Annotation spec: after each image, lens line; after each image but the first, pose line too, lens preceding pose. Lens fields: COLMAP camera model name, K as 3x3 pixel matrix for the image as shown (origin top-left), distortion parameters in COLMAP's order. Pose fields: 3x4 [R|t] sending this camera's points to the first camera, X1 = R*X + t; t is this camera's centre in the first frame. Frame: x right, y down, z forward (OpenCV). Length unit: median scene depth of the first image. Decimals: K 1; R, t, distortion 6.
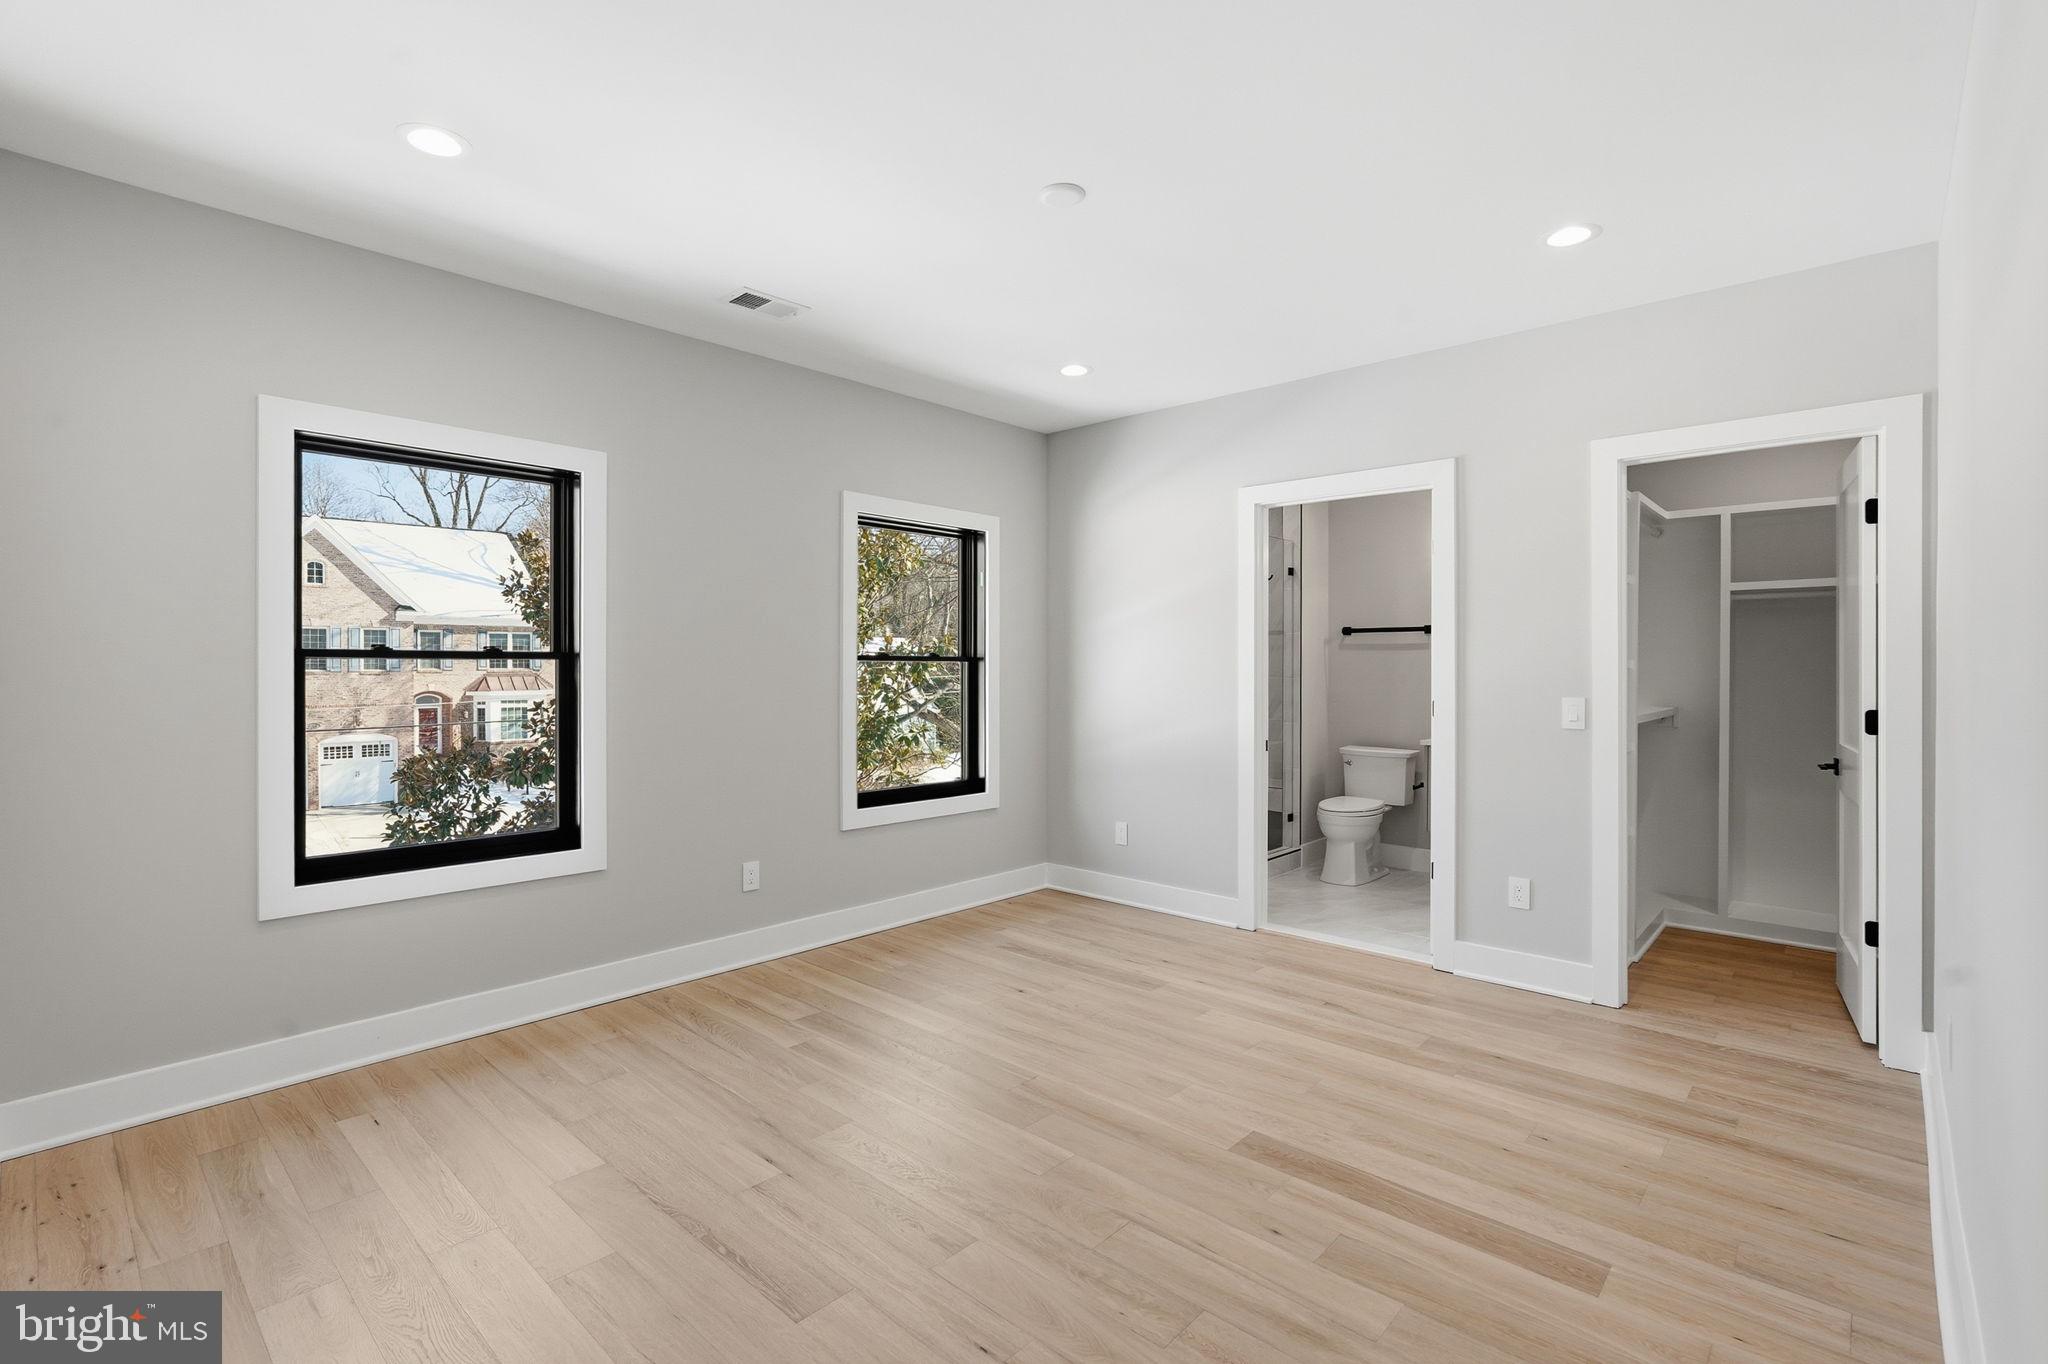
lens RADIAL K [[931.7, 0, 1024.8], [0, 931.7, 690.6], [0, 0, 1]] dist [-0.014552, 0.001339]
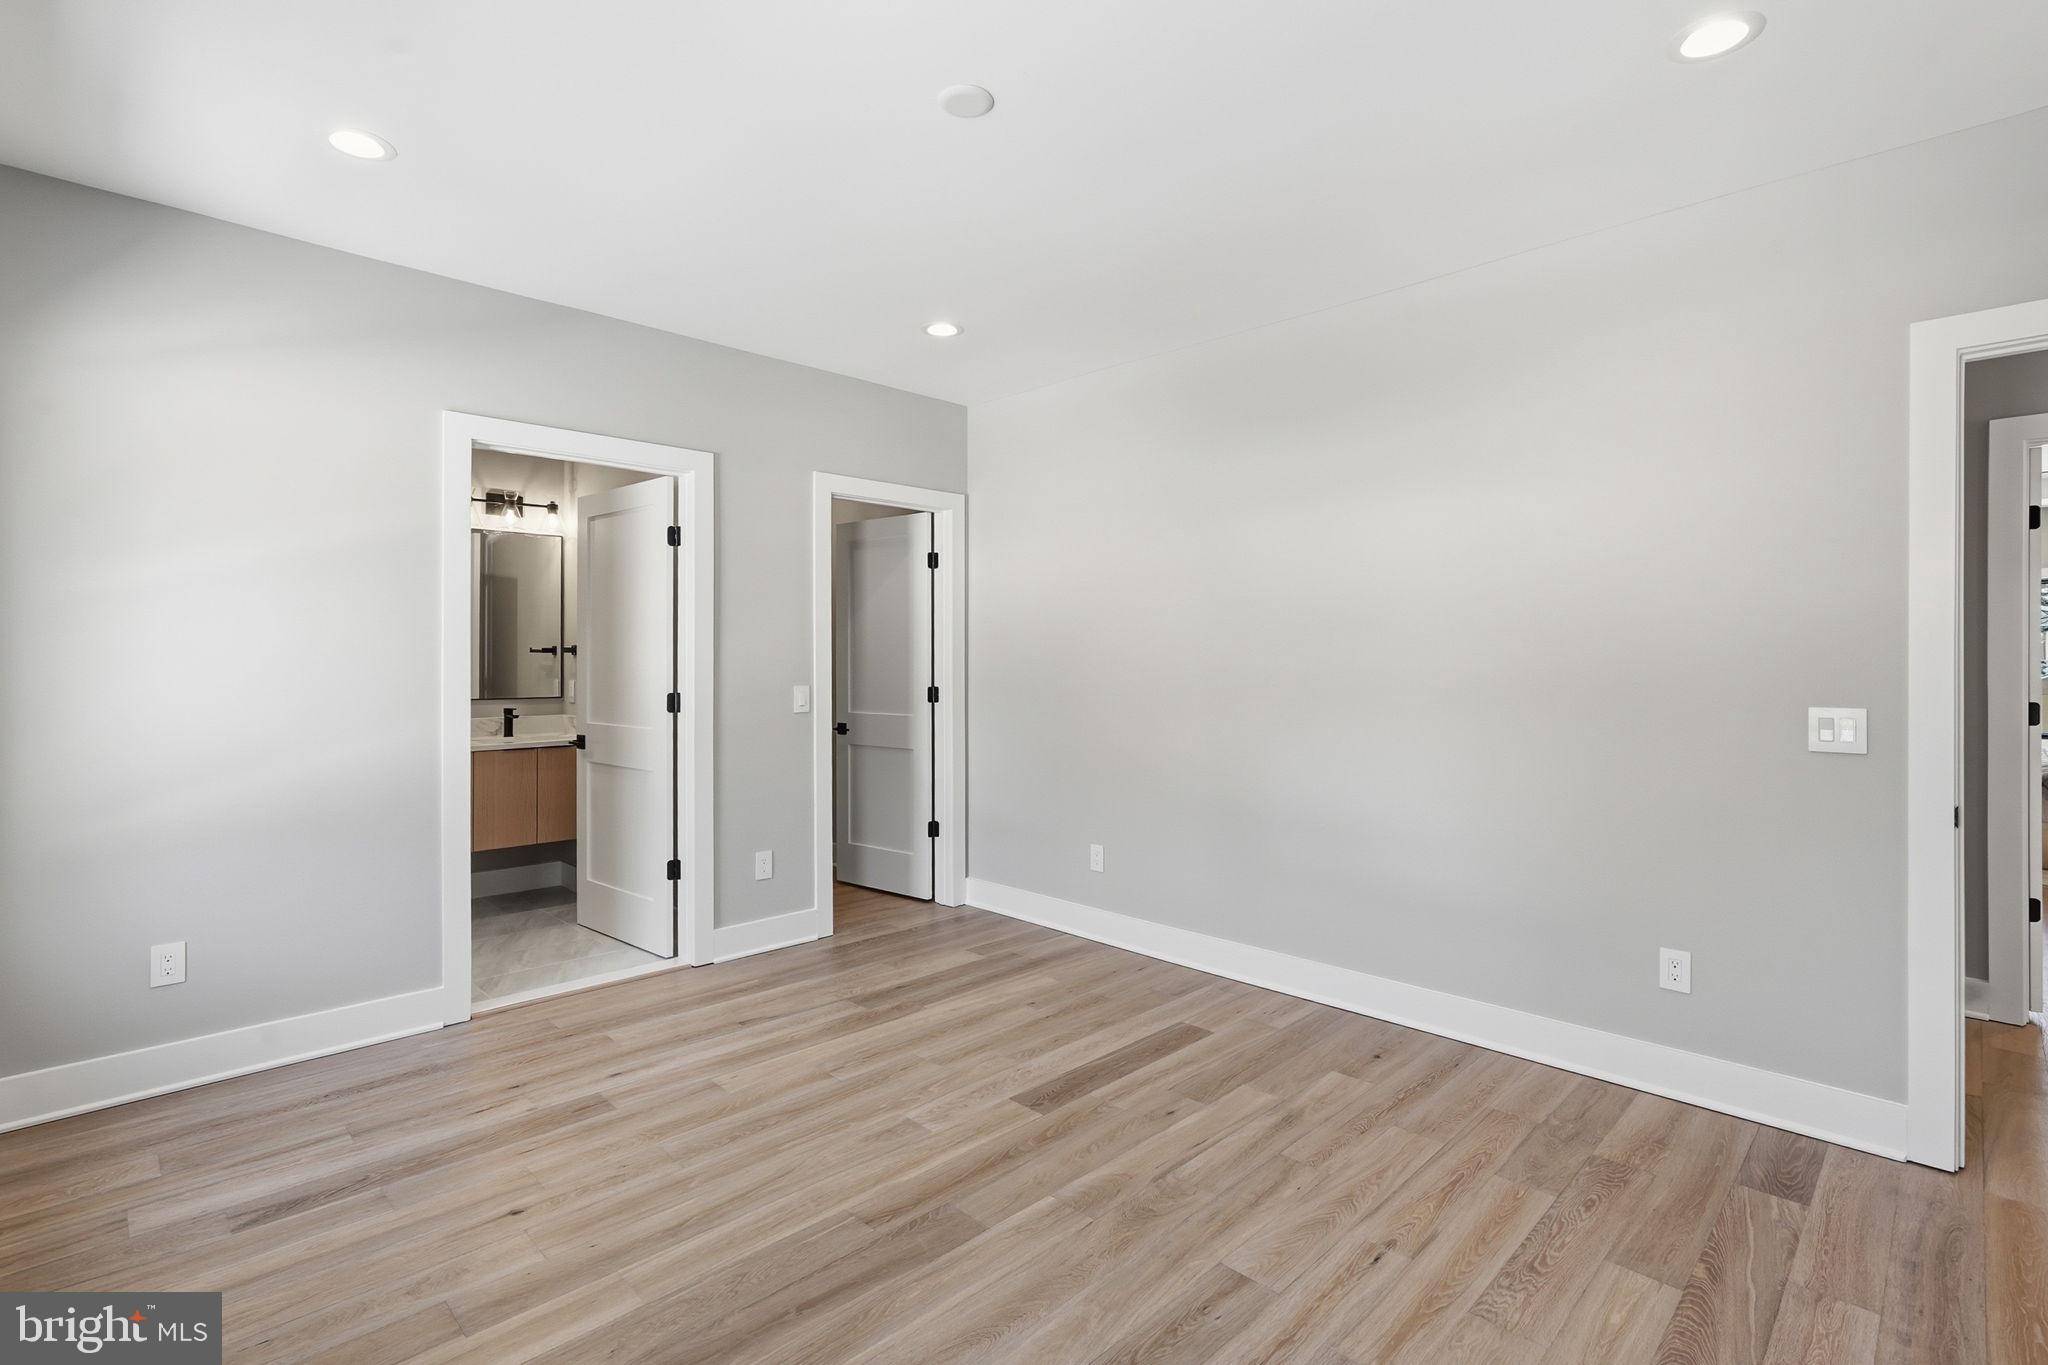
lens RADIAL K [[931.7, 0, 1027.3], [0, 931.7, 641.9], [0, 0, 1]] dist [-0.014552, 0.001339]
pose [[0.056821, 0.015580, 0.998263, -0.670050], [0.024247, 0.999562, -0.016980, -0.025422], [-0.998090, 0.025170, 0.056418, 0.734876]]
